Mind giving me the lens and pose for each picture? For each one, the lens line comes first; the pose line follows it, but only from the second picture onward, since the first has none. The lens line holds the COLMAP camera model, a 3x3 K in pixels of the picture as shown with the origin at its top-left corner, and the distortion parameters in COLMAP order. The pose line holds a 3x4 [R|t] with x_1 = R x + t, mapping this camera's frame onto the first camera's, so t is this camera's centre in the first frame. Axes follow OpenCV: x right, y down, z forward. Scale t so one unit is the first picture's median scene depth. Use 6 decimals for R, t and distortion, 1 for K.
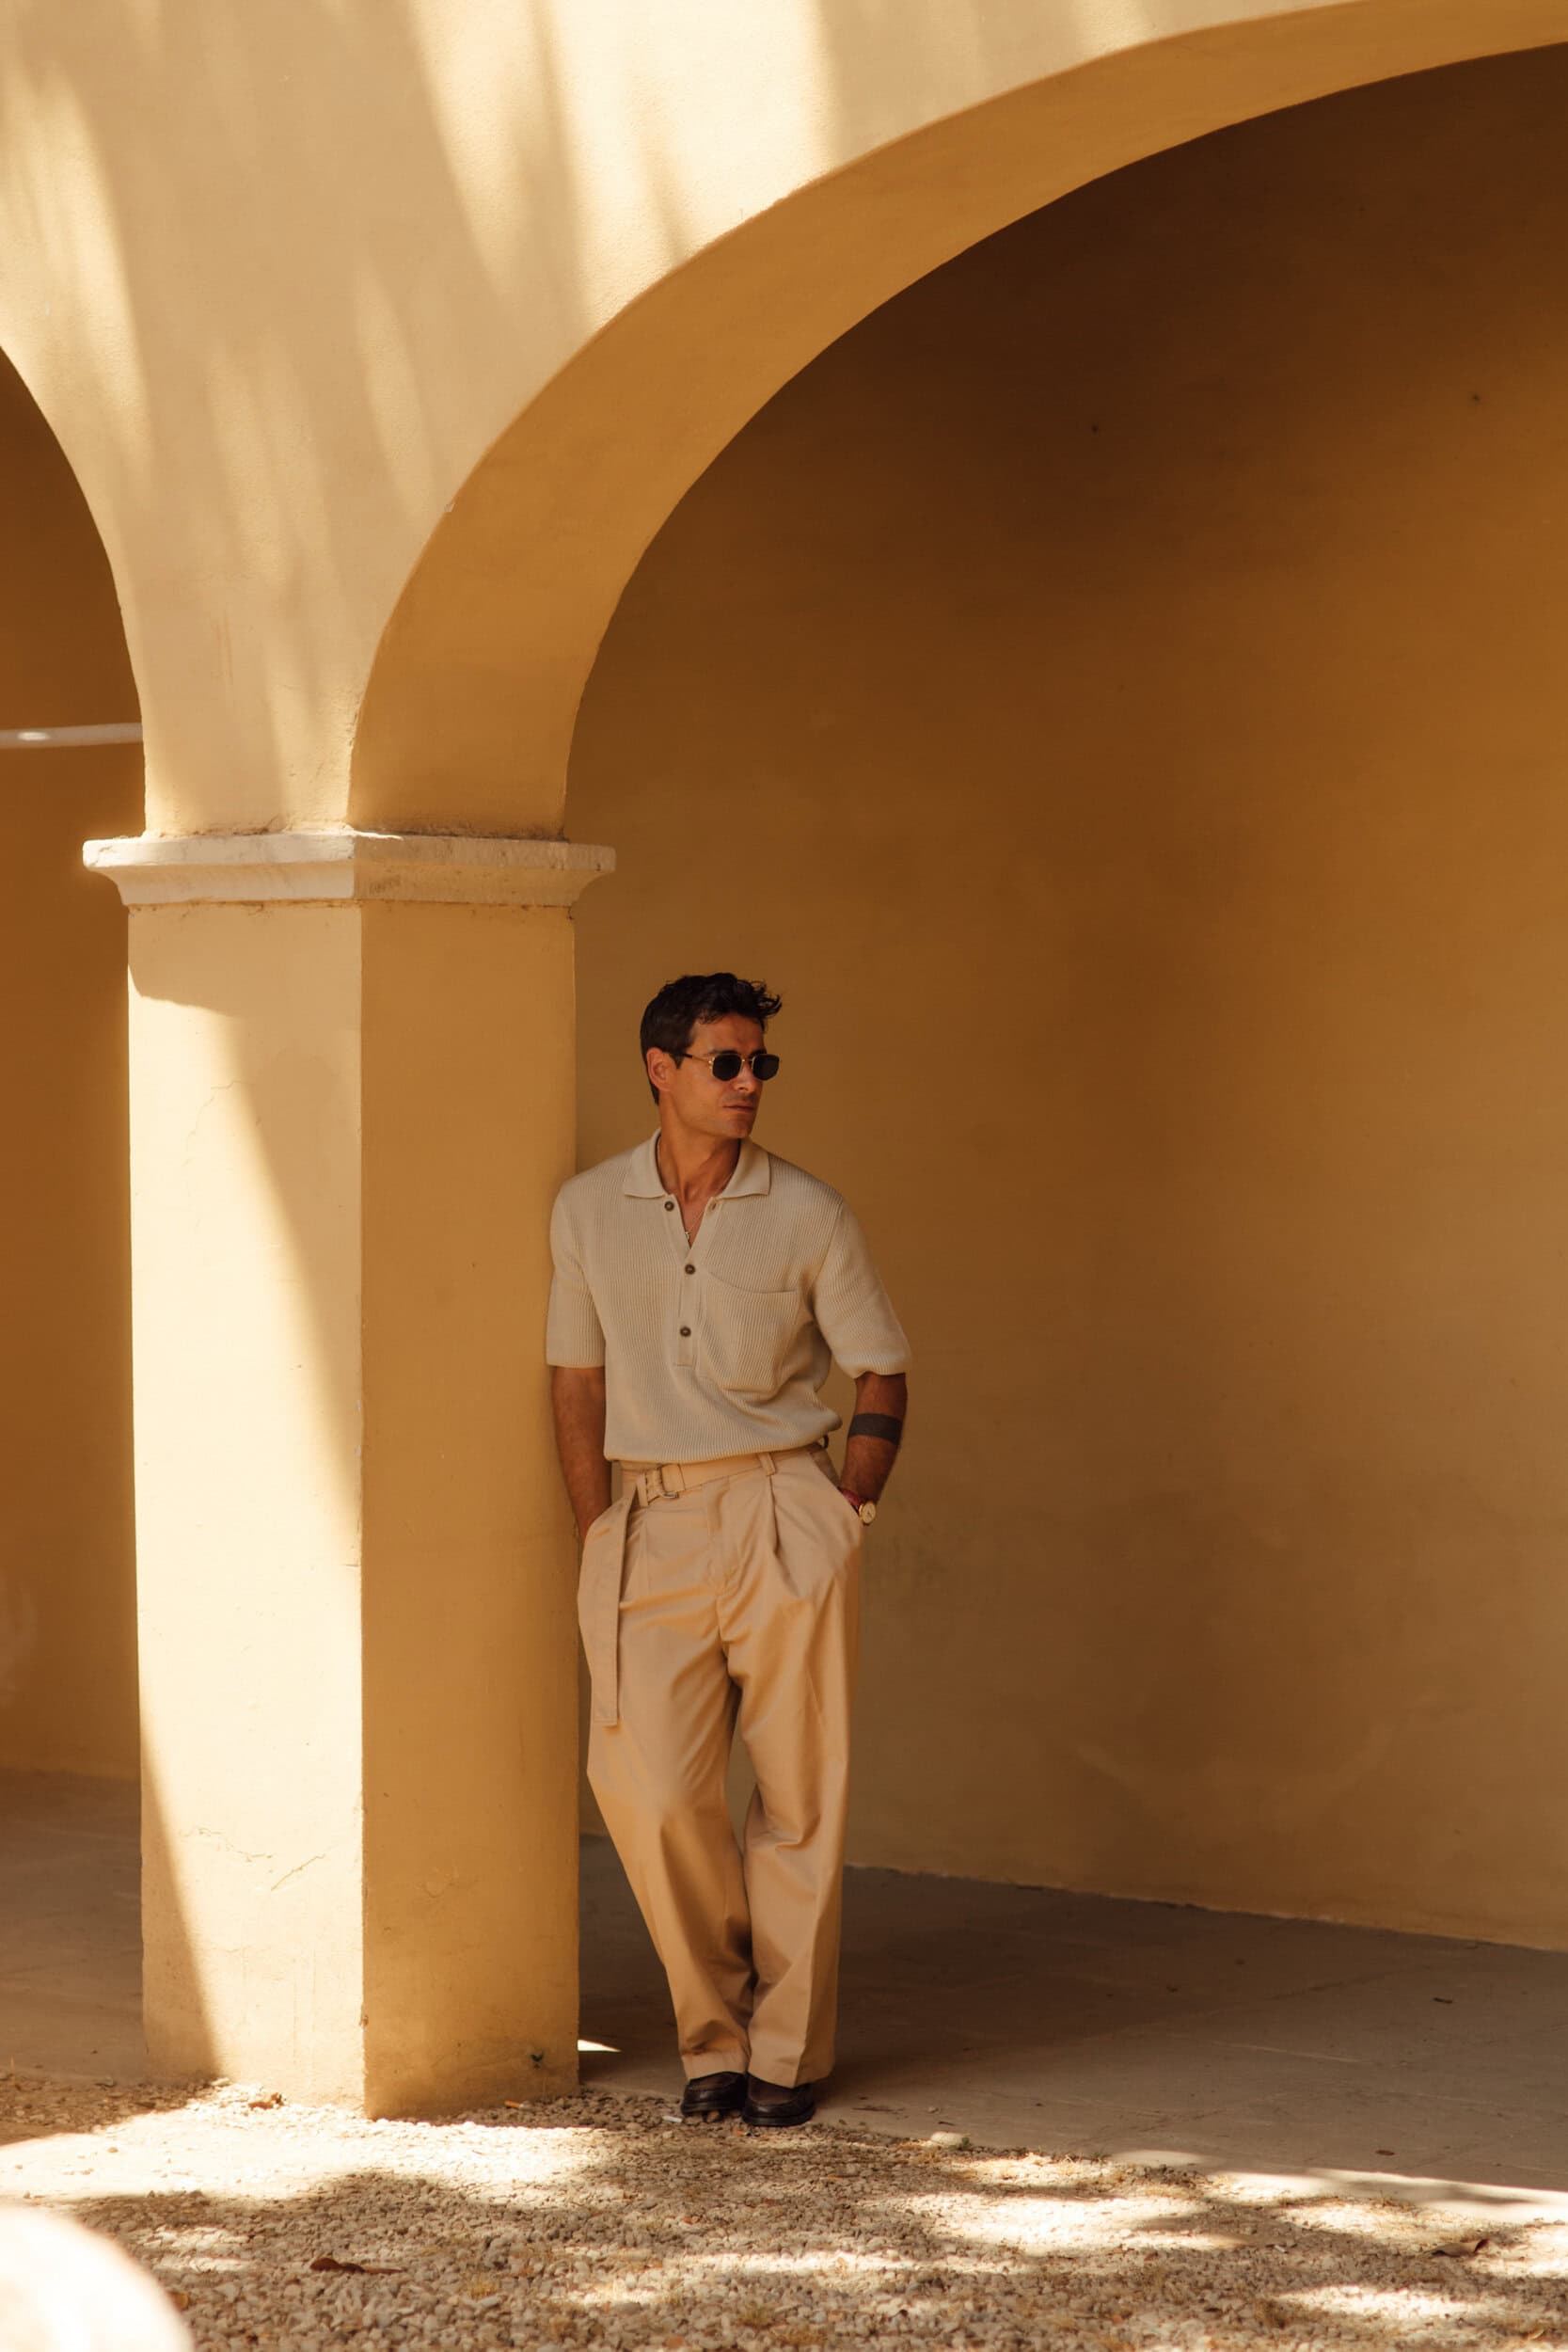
lens RADIAL K [[5684.2, 0, 776.2], [0, 5684.2, 1180.1], [0, 0, 1]] dist [-0.020695, 0.000000]
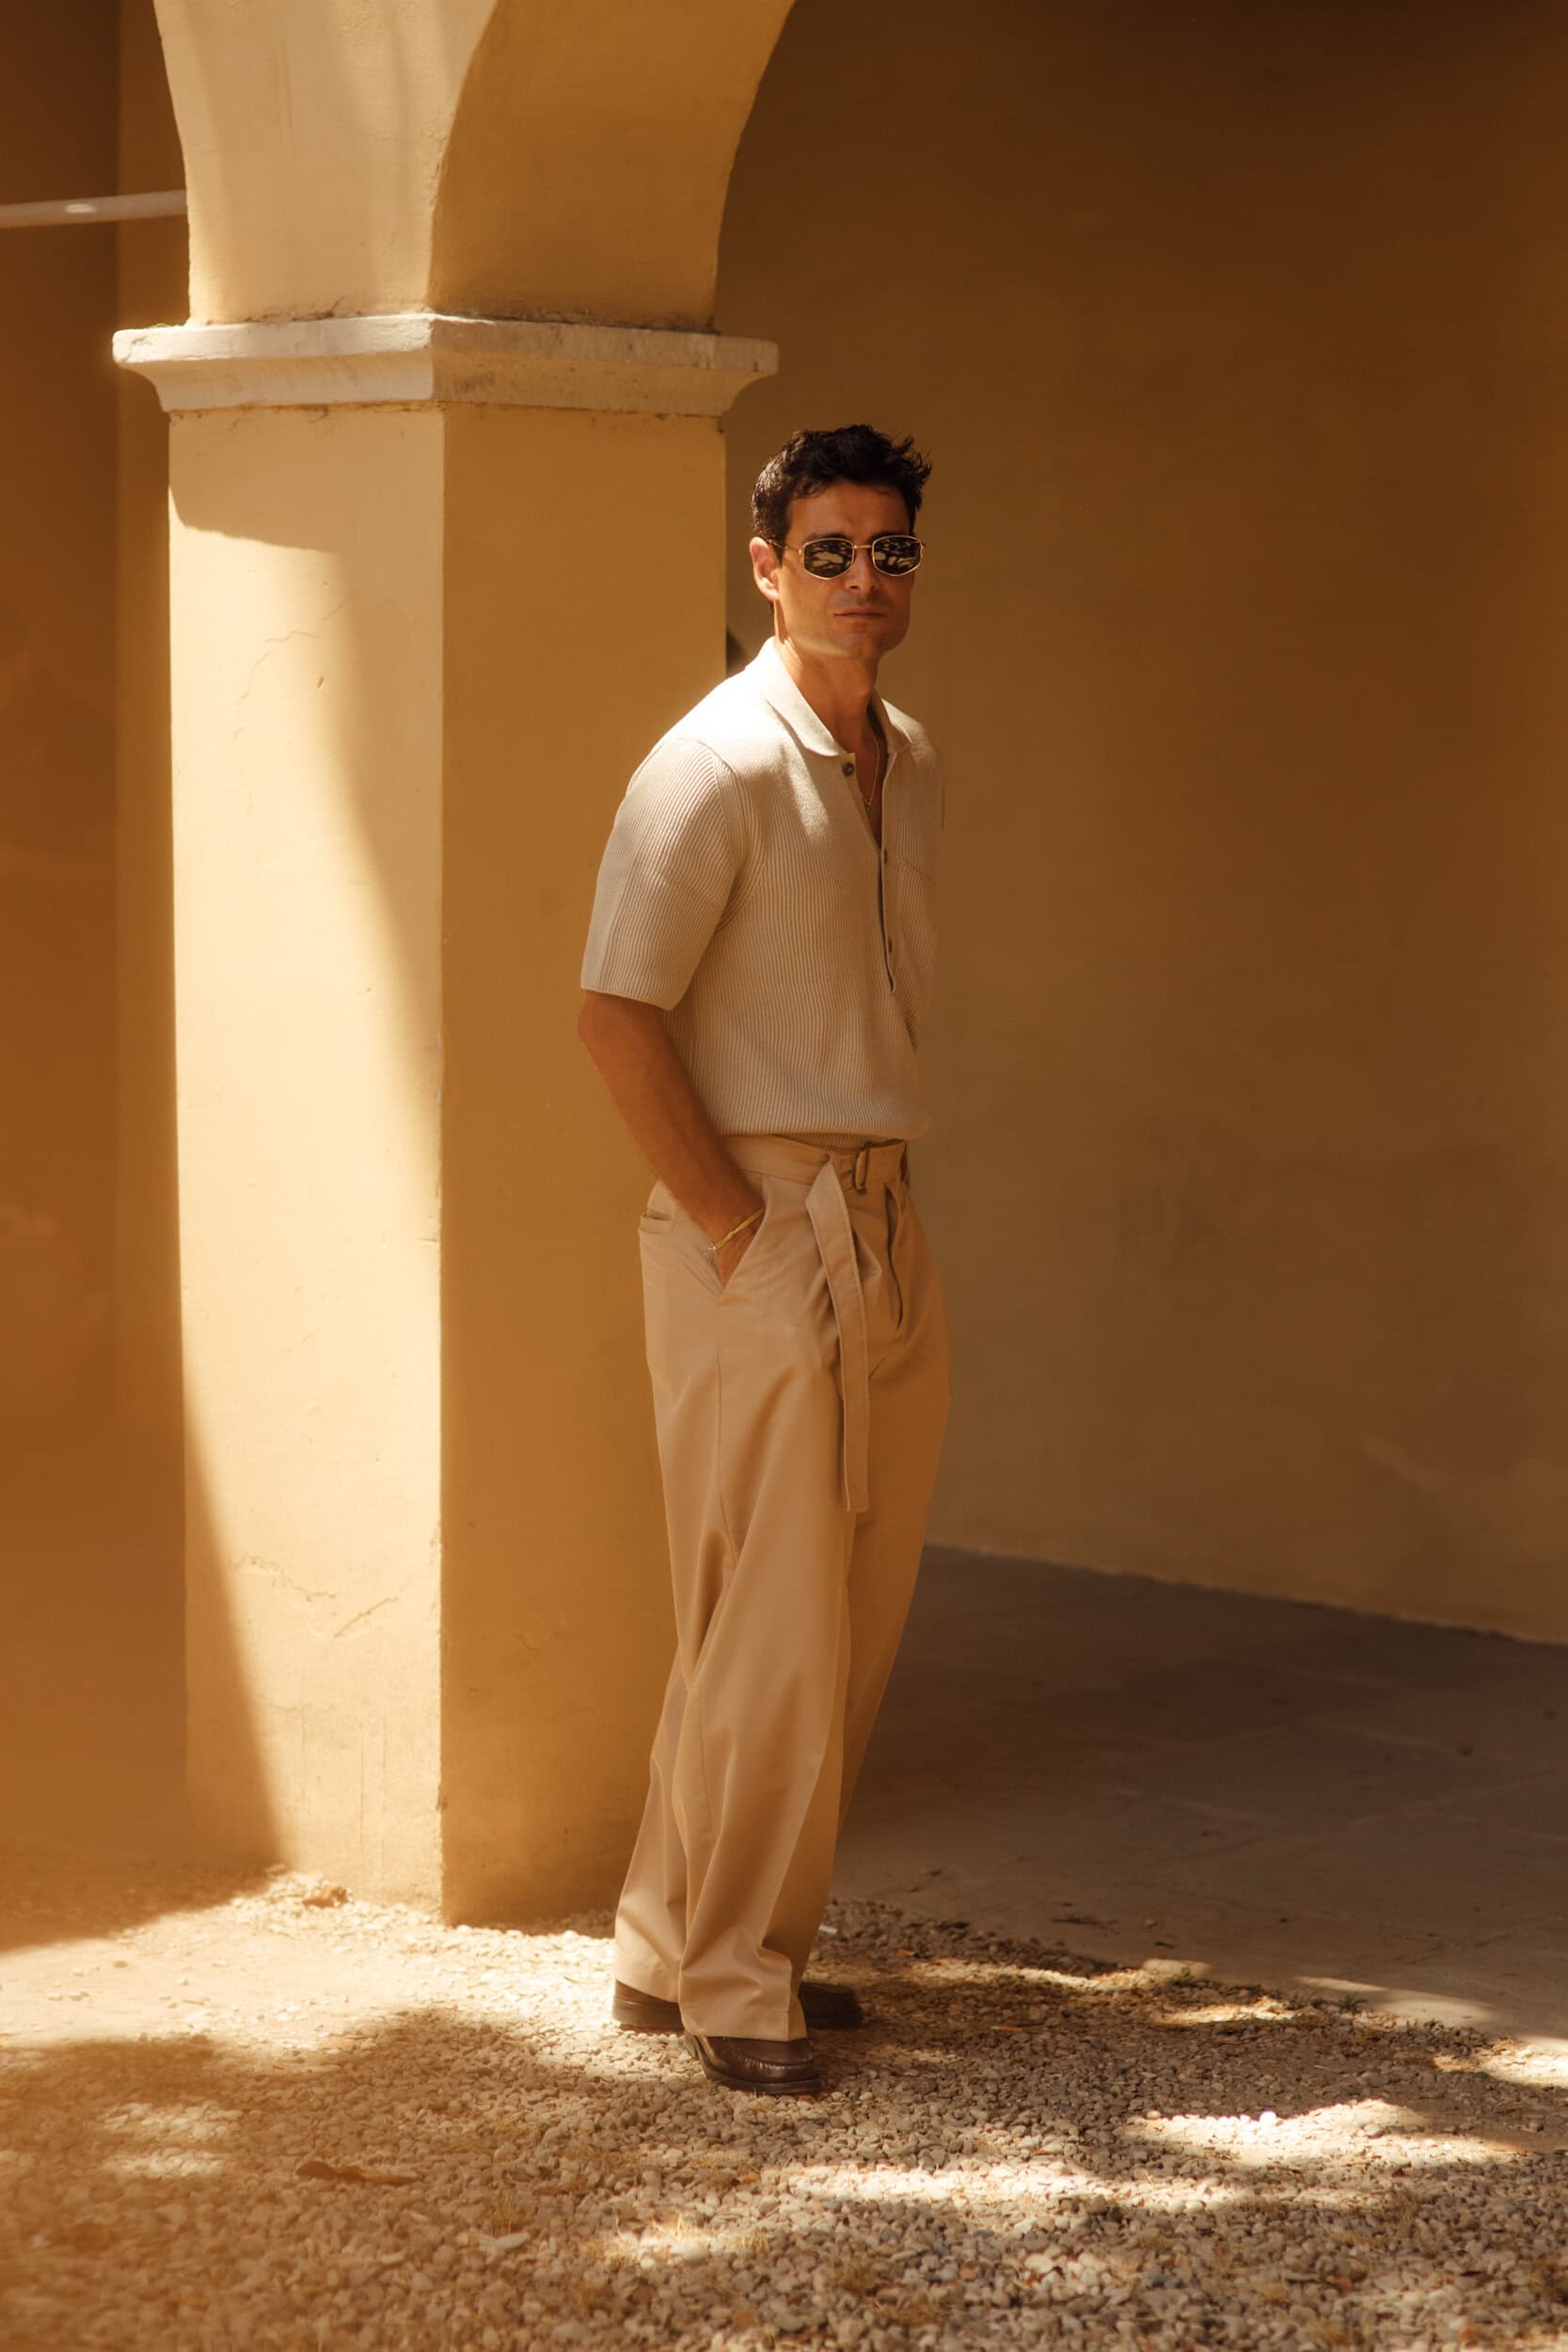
lens RADIAL K [[5684.2, 0, 796.9], [0, 5684.2, 1175.0], [0, 0, 1]] dist [-0.020695, 0.000000]
pose [[0.998151, 0.013120, -0.059346, 0.024355], [-0.008923, 0.997476, 0.070441, 0.001875], [0.060120, -0.069781, 0.995749, 0.208085]]
